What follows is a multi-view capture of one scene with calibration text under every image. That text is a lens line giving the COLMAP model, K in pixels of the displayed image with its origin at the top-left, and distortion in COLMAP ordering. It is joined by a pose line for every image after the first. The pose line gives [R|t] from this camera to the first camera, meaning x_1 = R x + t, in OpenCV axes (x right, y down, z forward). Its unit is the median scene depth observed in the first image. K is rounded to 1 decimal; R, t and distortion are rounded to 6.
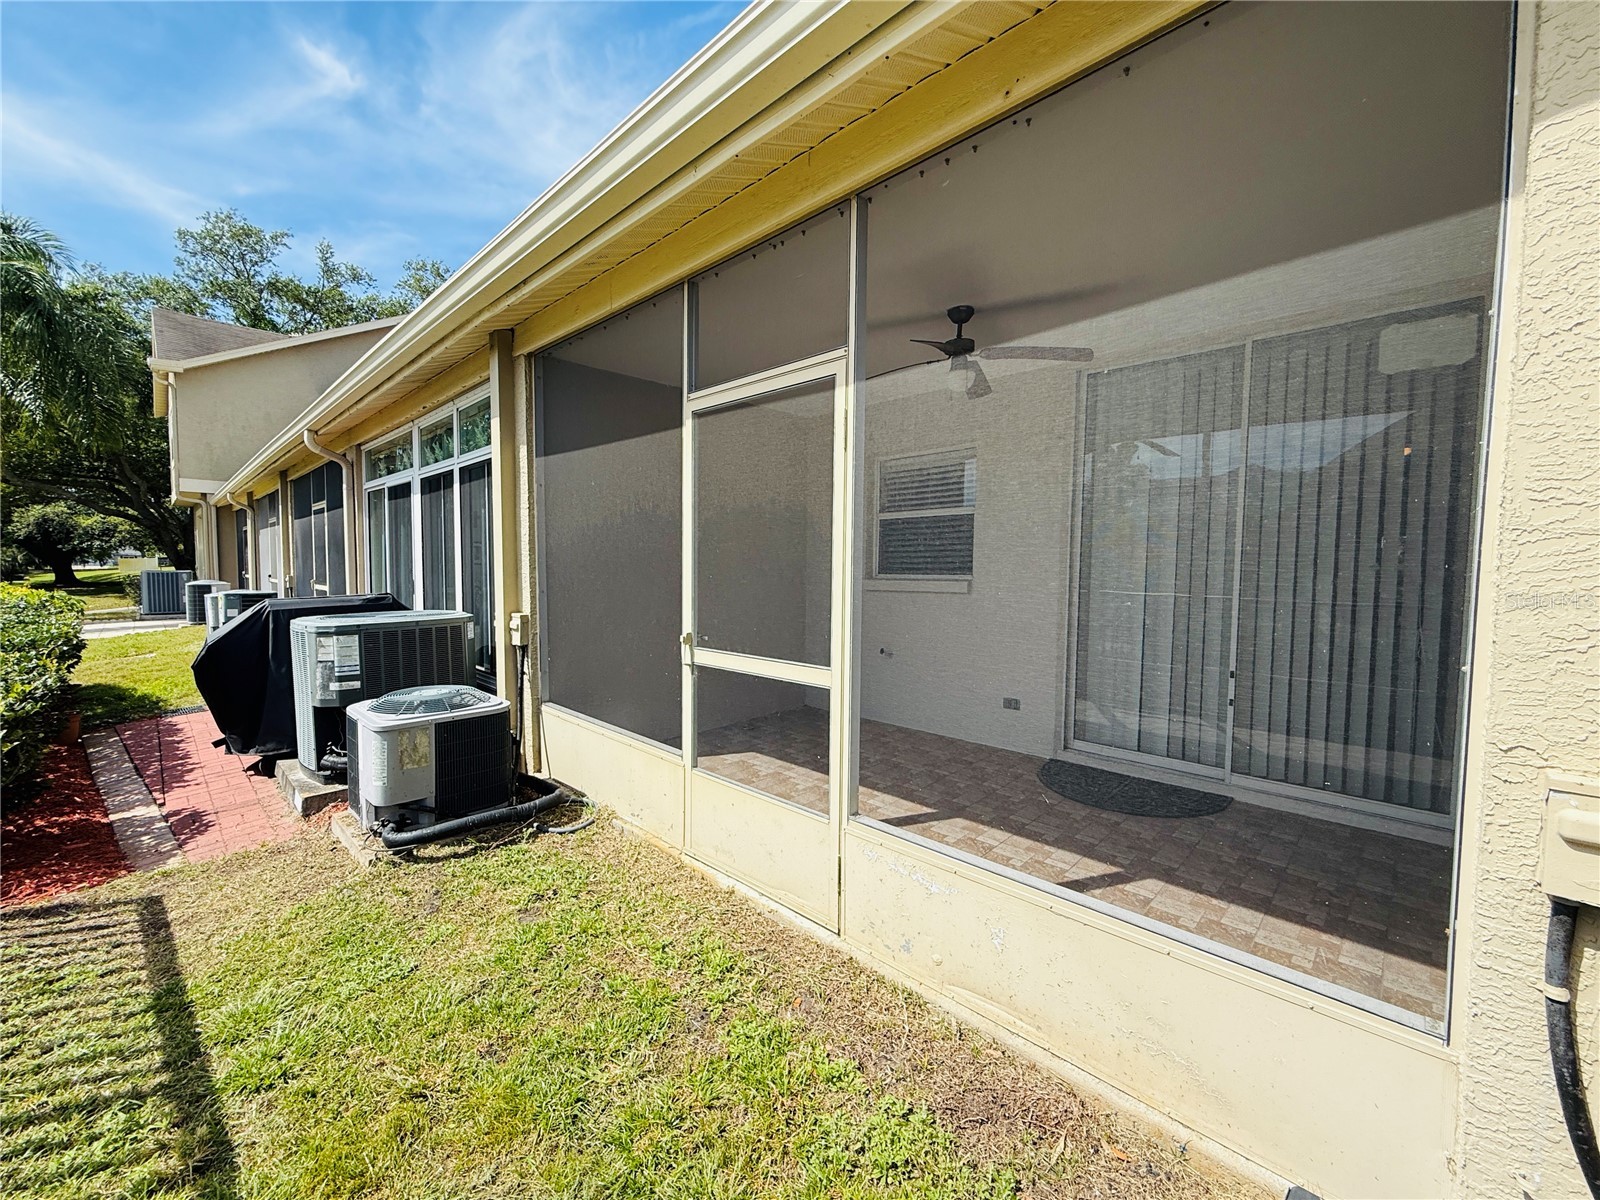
lens RADIAL K [[637.4, 0, 804.0], [0, 637.4, 601.9], [0, 0, 1]] dist [-0.002237, 0.000679]
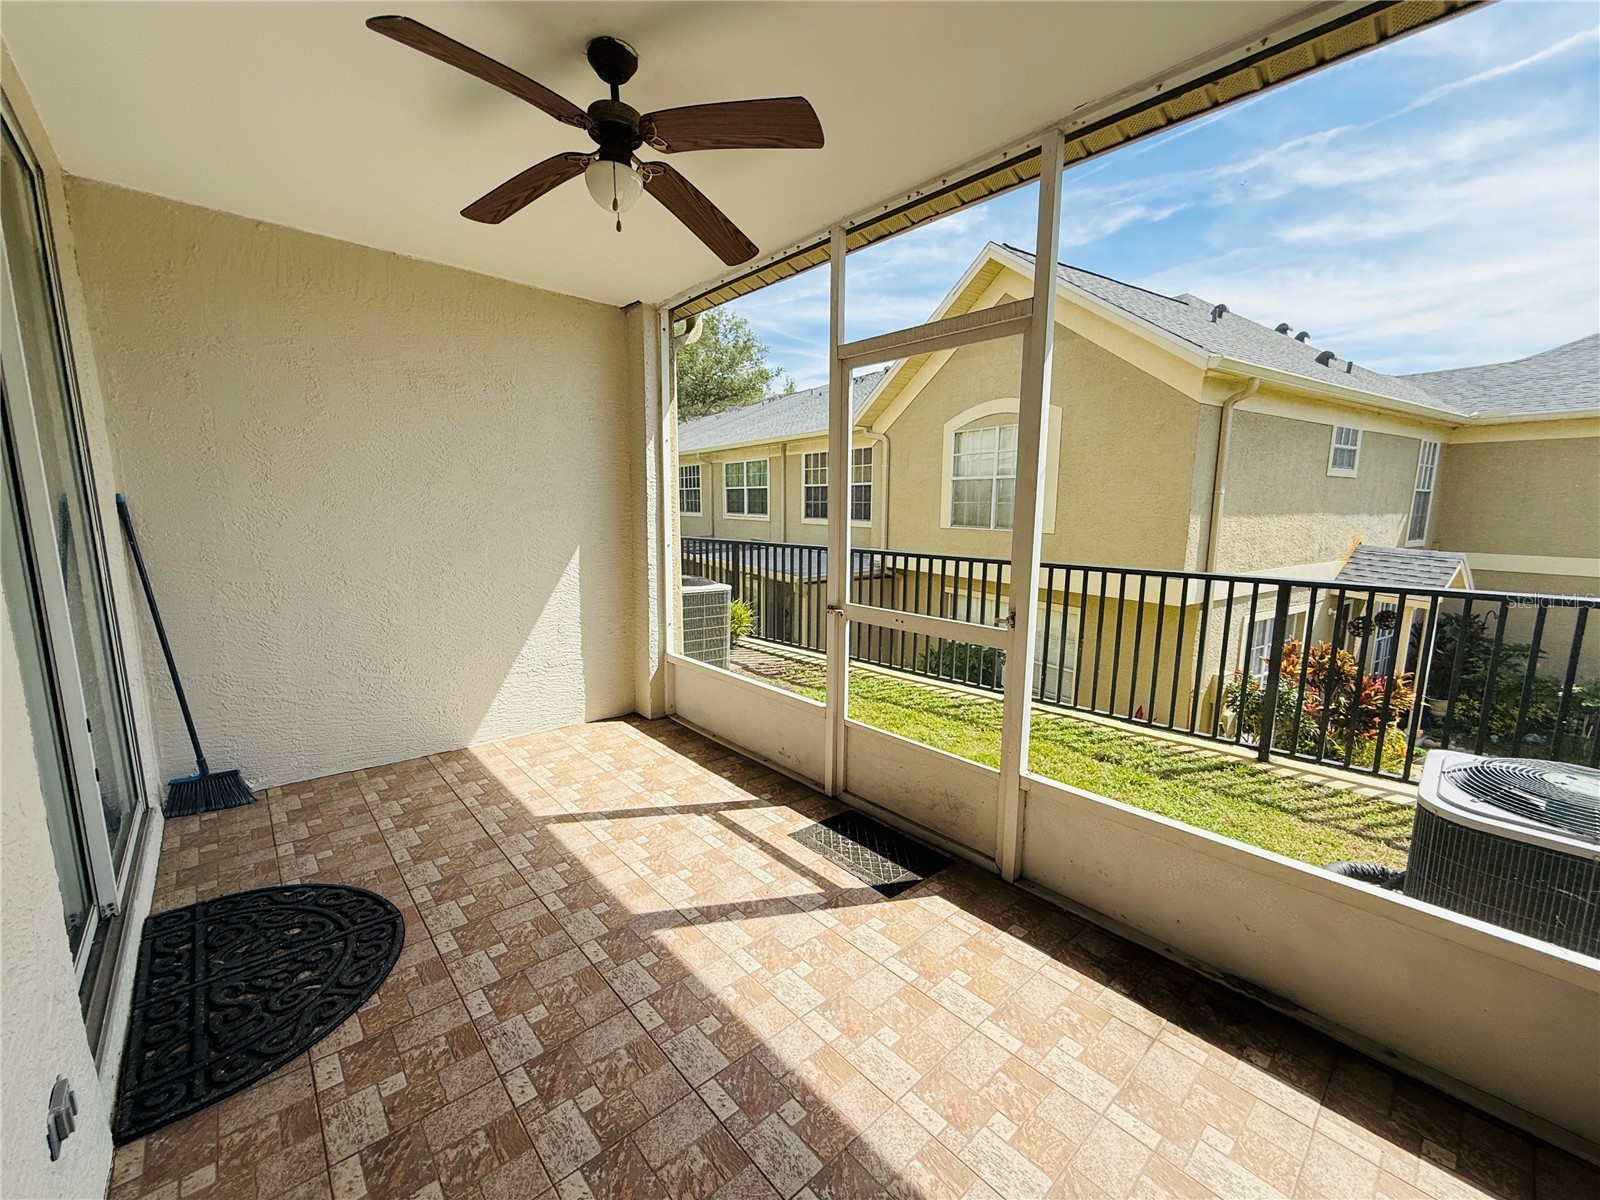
lens RADIAL K [[637.4, 0, 800.6], [0, 637.4, 601.2], [0, 0, 1]] dist [-0.002237, 0.000679]
pose [[-0.997975, -0.024522, 0.058690, 0.042193], [-0.011874, 0.978300, 0.206855, -0.110653], [-0.062489, 0.205740, -0.976610, 1.519195]]
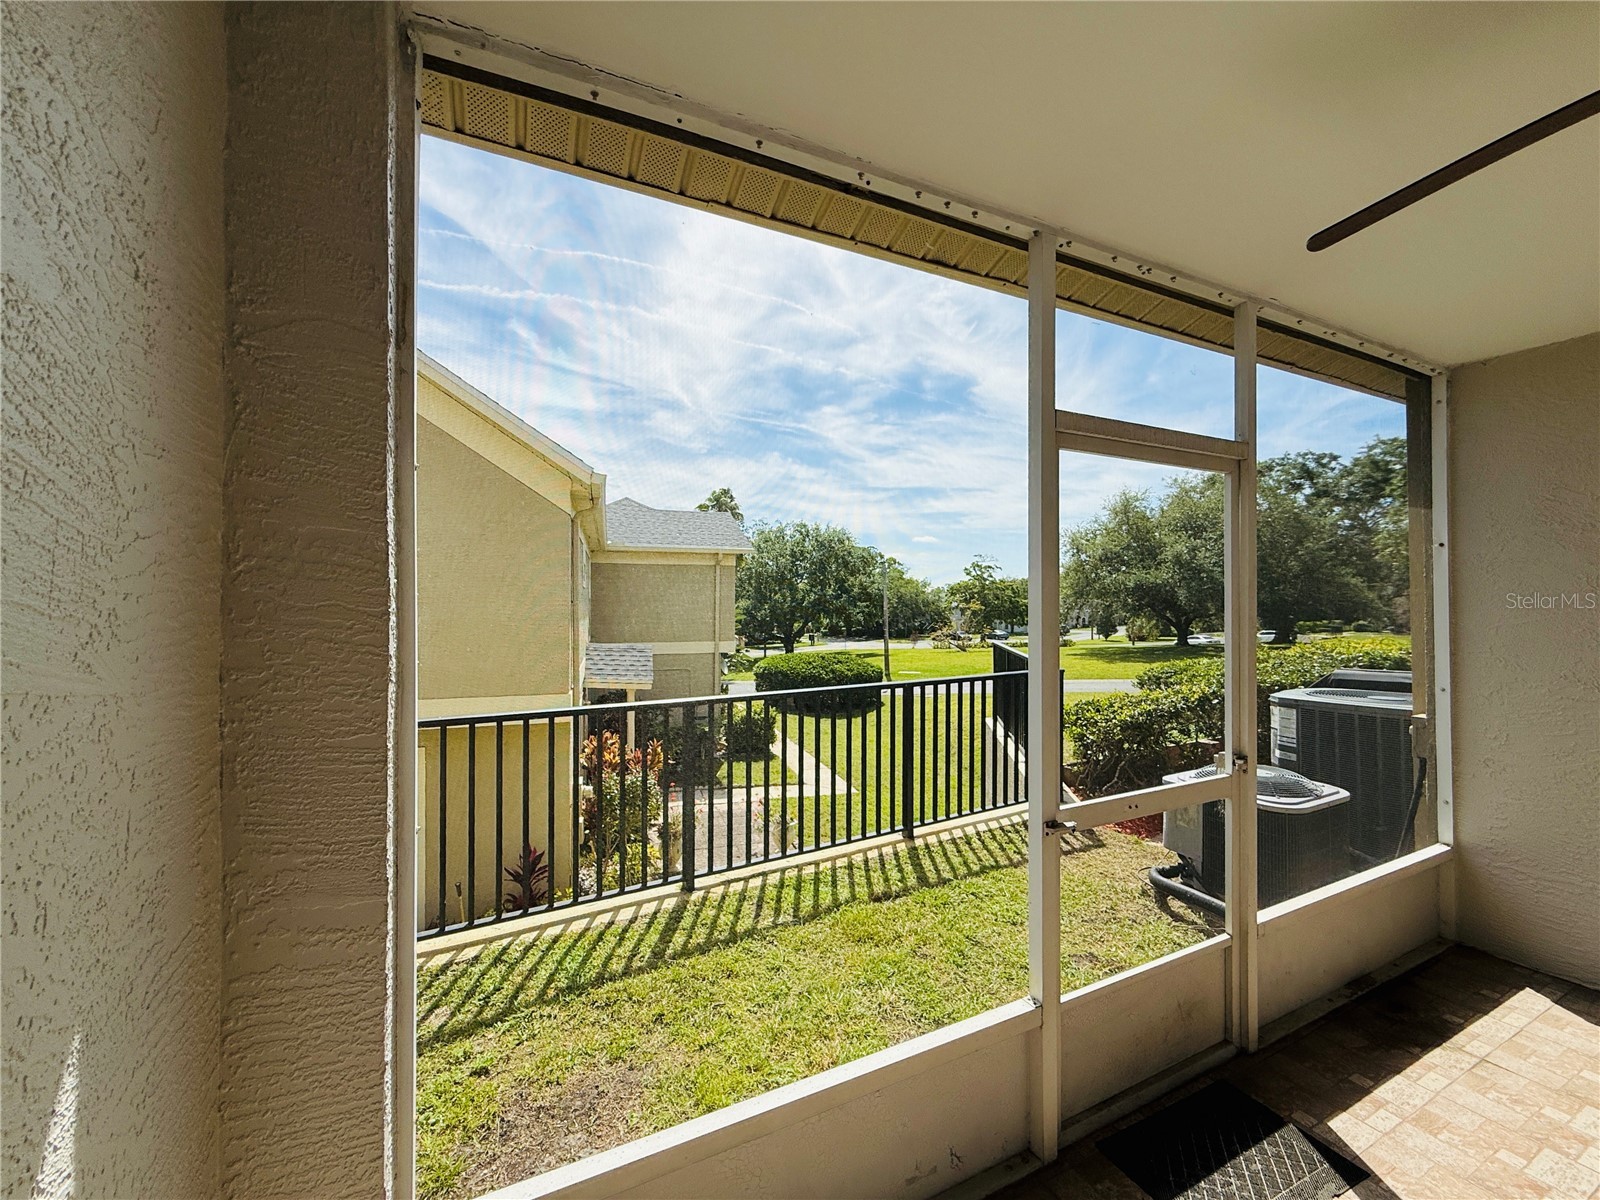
lens RADIAL K [[637.4, 0, 804.6], [0, 637.4, 595.7], [0, 0, 1]] dist [-0.002237, 0.000679]
pose [[-0.327835, -0.022975, -0.944456, 0.610293], [-0.054831, 0.998482, -0.005256, -0.093863], [0.943143, 0.050062, -0.328597, 0.642929]]
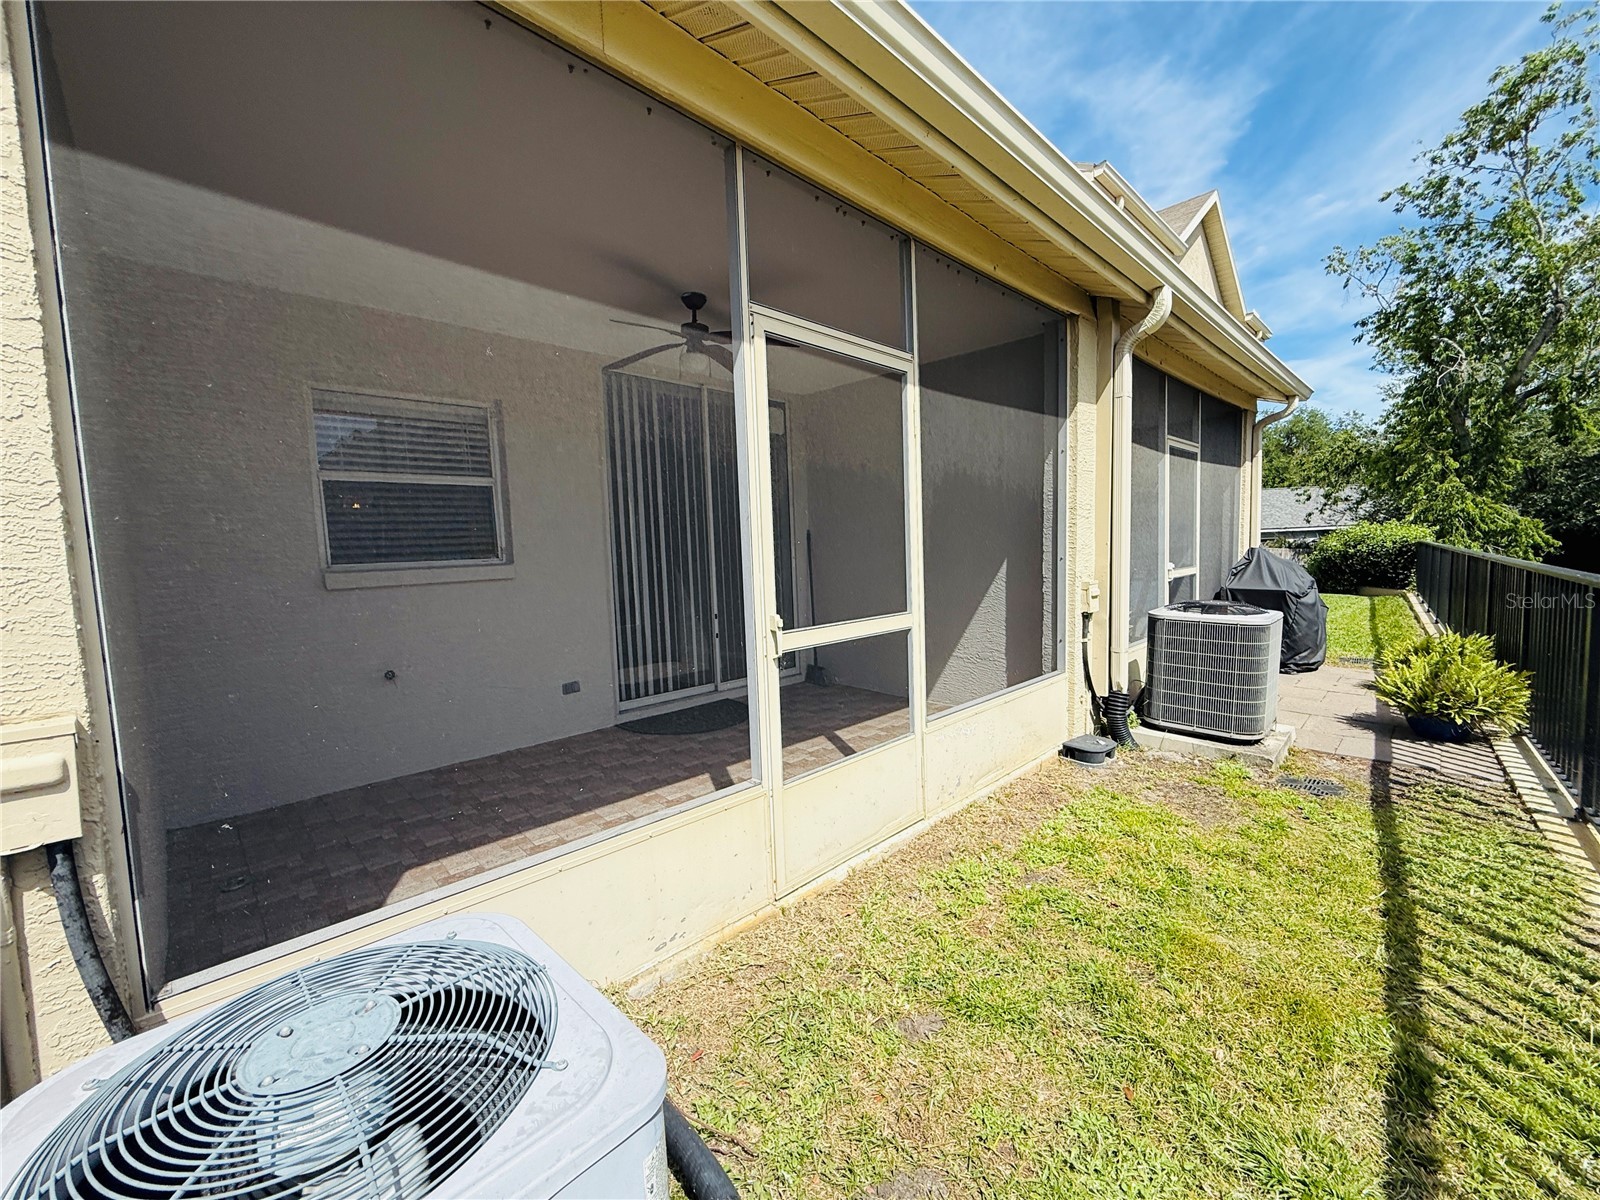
lens RADIAL K [[637.4, 0, 795.4], [0, 637.4, 602.0], [0, 0, 1]] dist [-0.002237, 0.000679]
pose [[0.025529, -0.087849, 0.995807, -0.801138], [0.092582, 0.992058, 0.085145, -0.026612], [-0.995378, 0.090021, 0.033459, 0.794683]]
